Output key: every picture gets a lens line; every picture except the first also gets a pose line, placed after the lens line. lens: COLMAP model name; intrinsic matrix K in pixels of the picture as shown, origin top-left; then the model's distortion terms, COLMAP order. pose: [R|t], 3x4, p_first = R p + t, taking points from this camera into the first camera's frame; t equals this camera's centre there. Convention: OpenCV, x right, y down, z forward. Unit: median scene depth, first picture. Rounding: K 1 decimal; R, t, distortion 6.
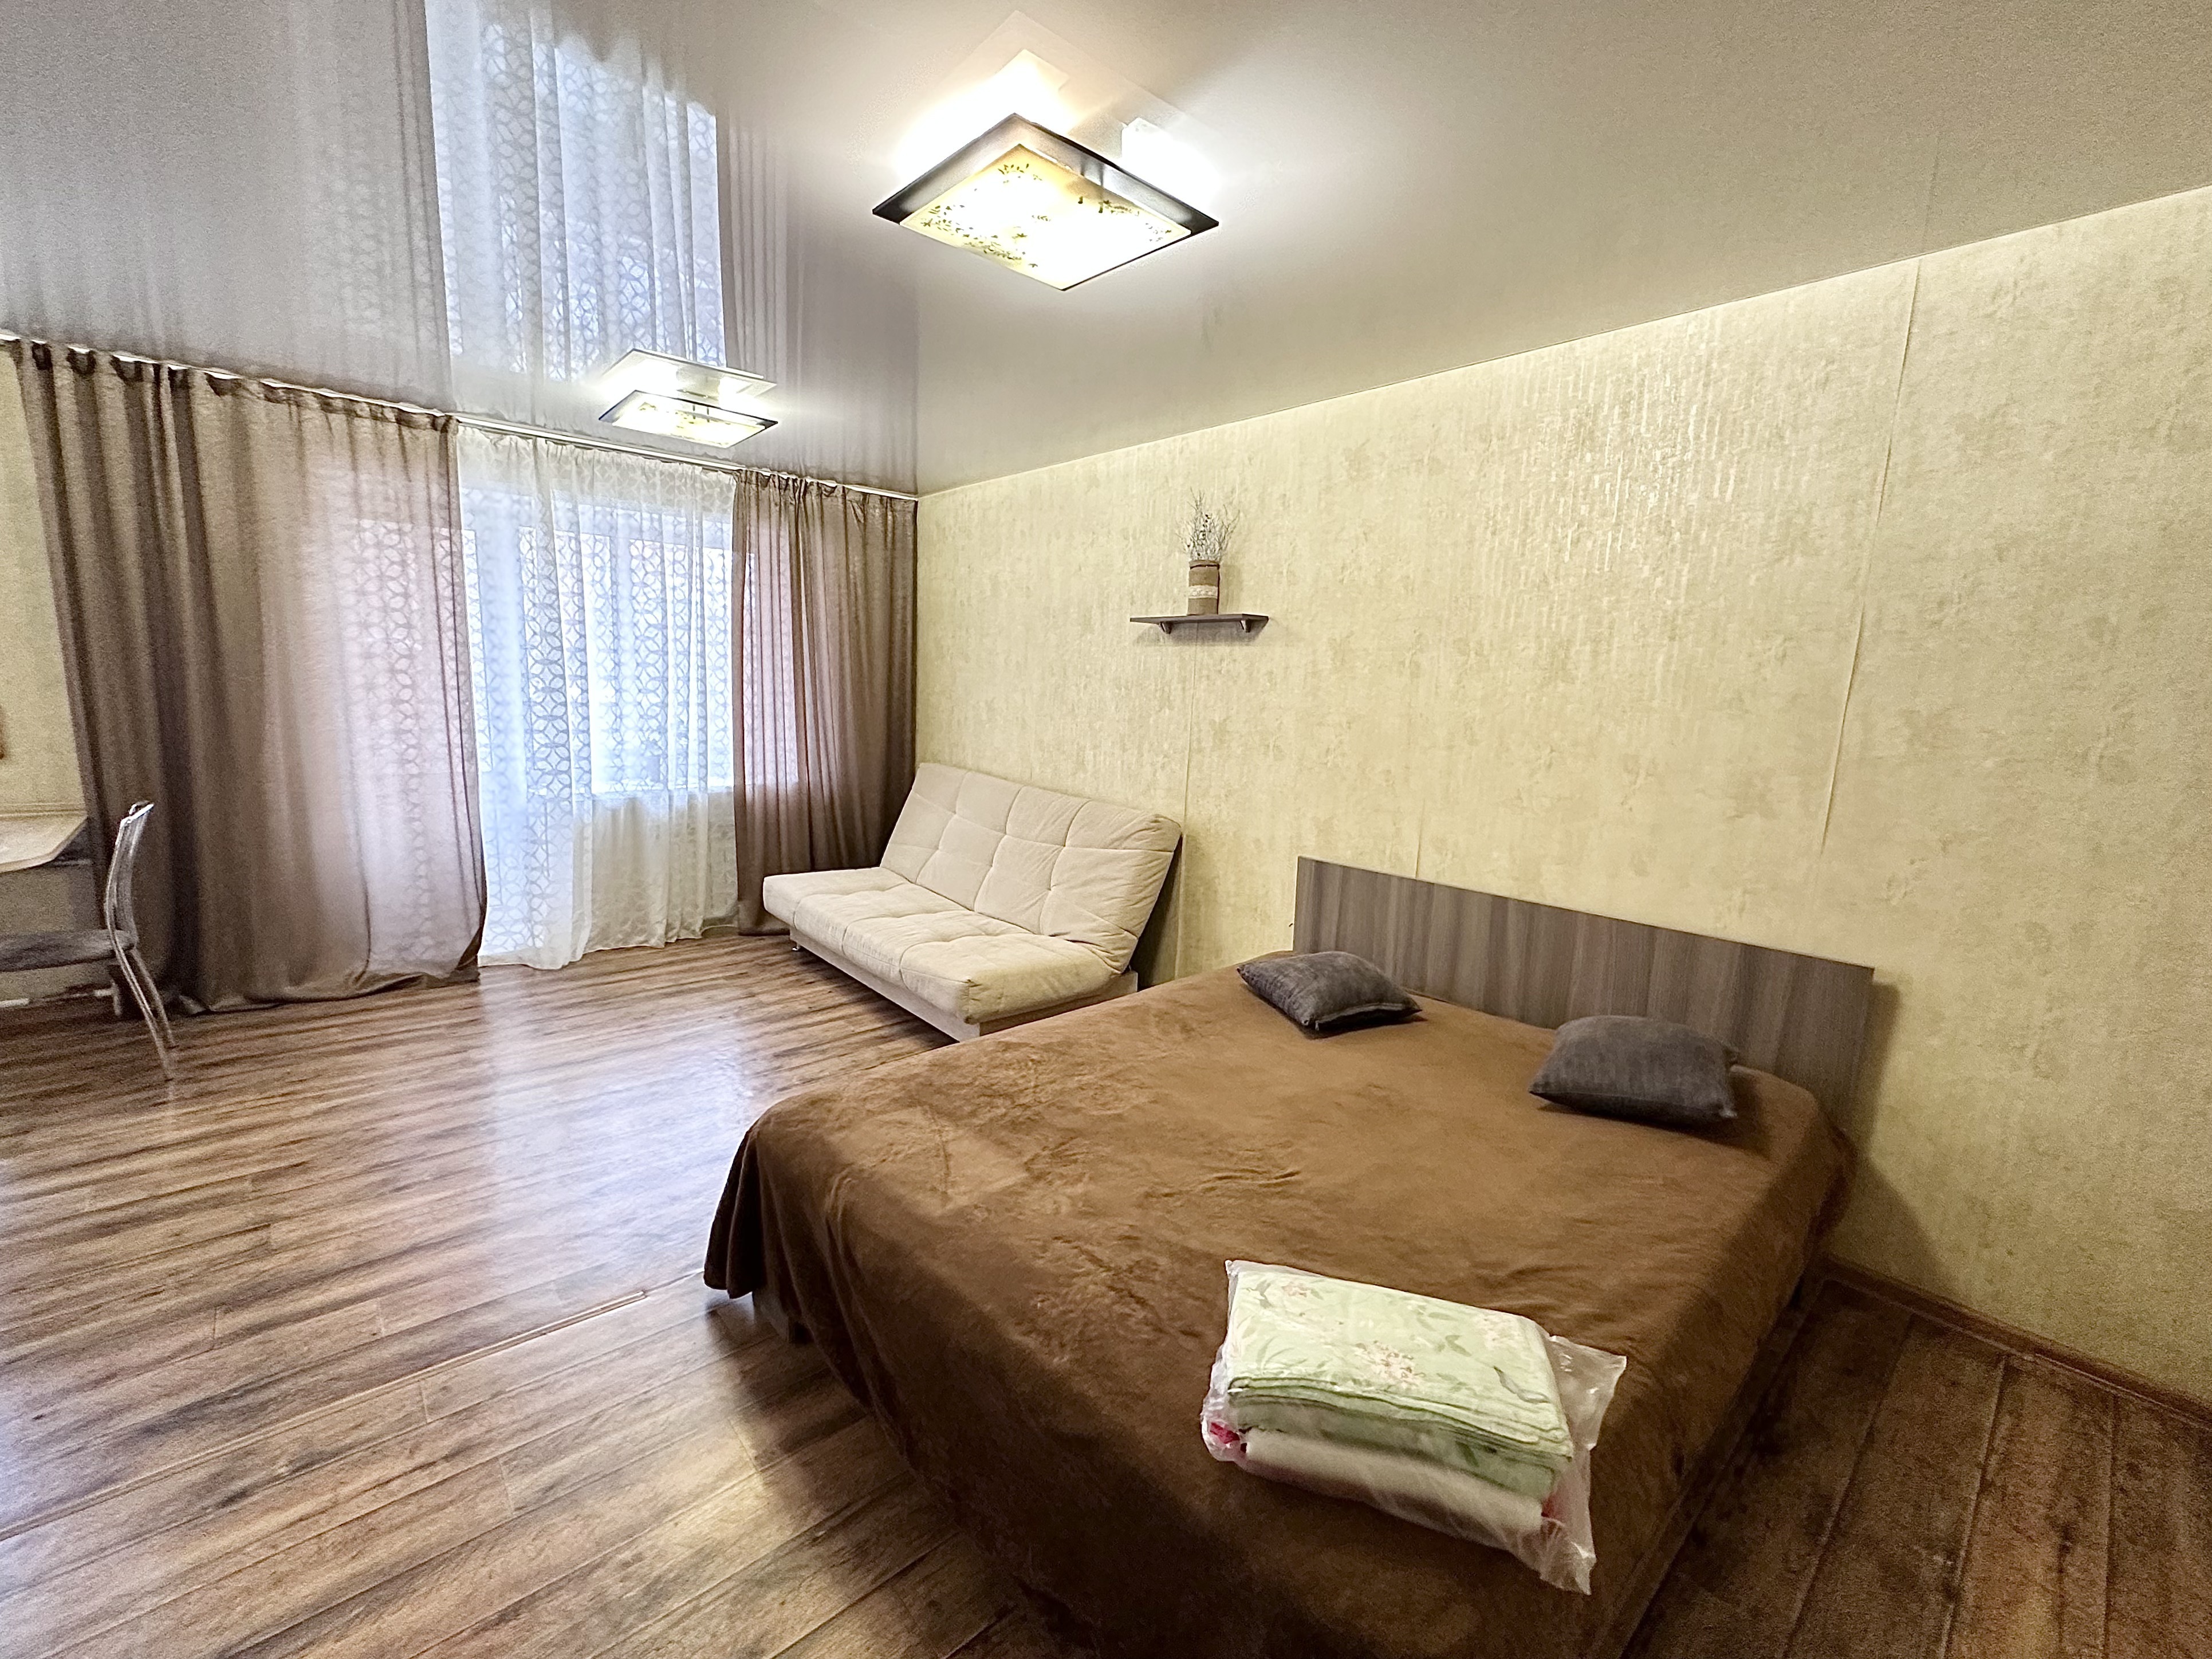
lens RADIAL K [[921.0, 0, 1109.2], [0, 921.0, 833.1], [0, 0, 1]] dist [-0.002090, -0.000008]
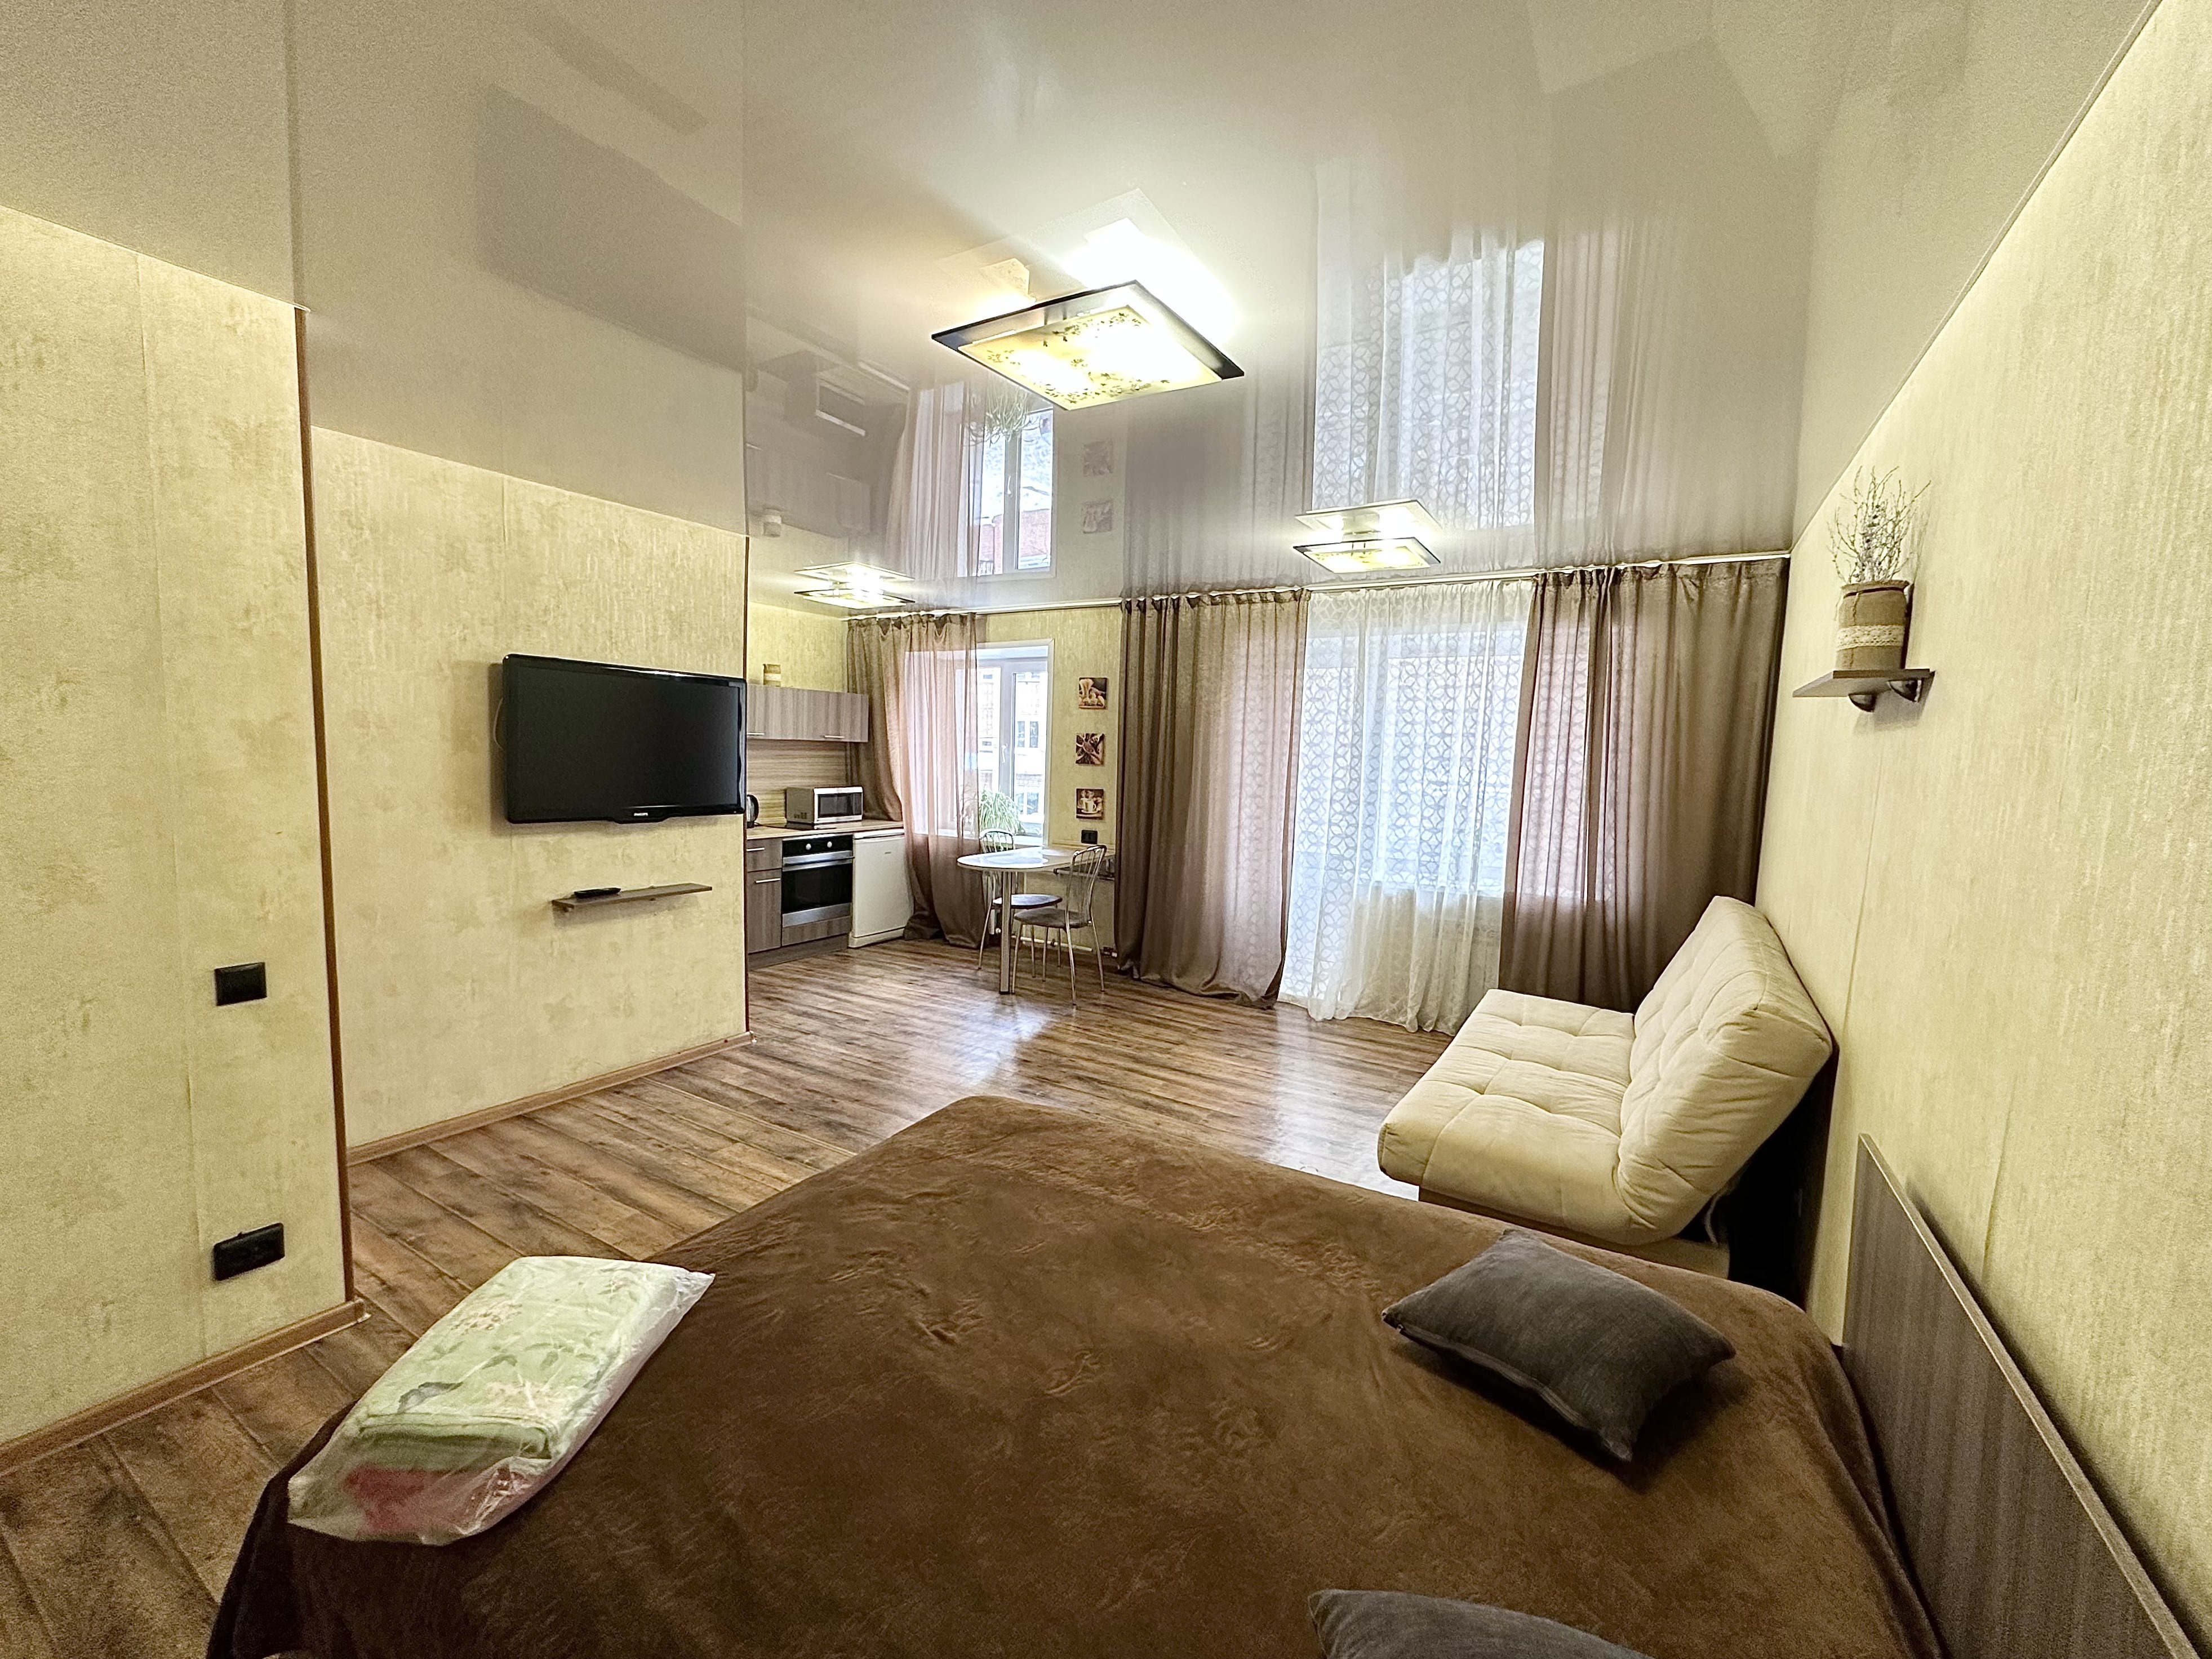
lens RADIAL K [[908.2, 0, 1106.0], [0, 908.2, 829.5], [0, 0, 1]] dist [0.001107, 0.008284]
pose [[0.292874, 0.056753, -0.954465, 0.507390], [-0.173826, 0.984763, 0.005217, -0.063480], [0.940218, 0.164383, 0.298276, 0.400252]]
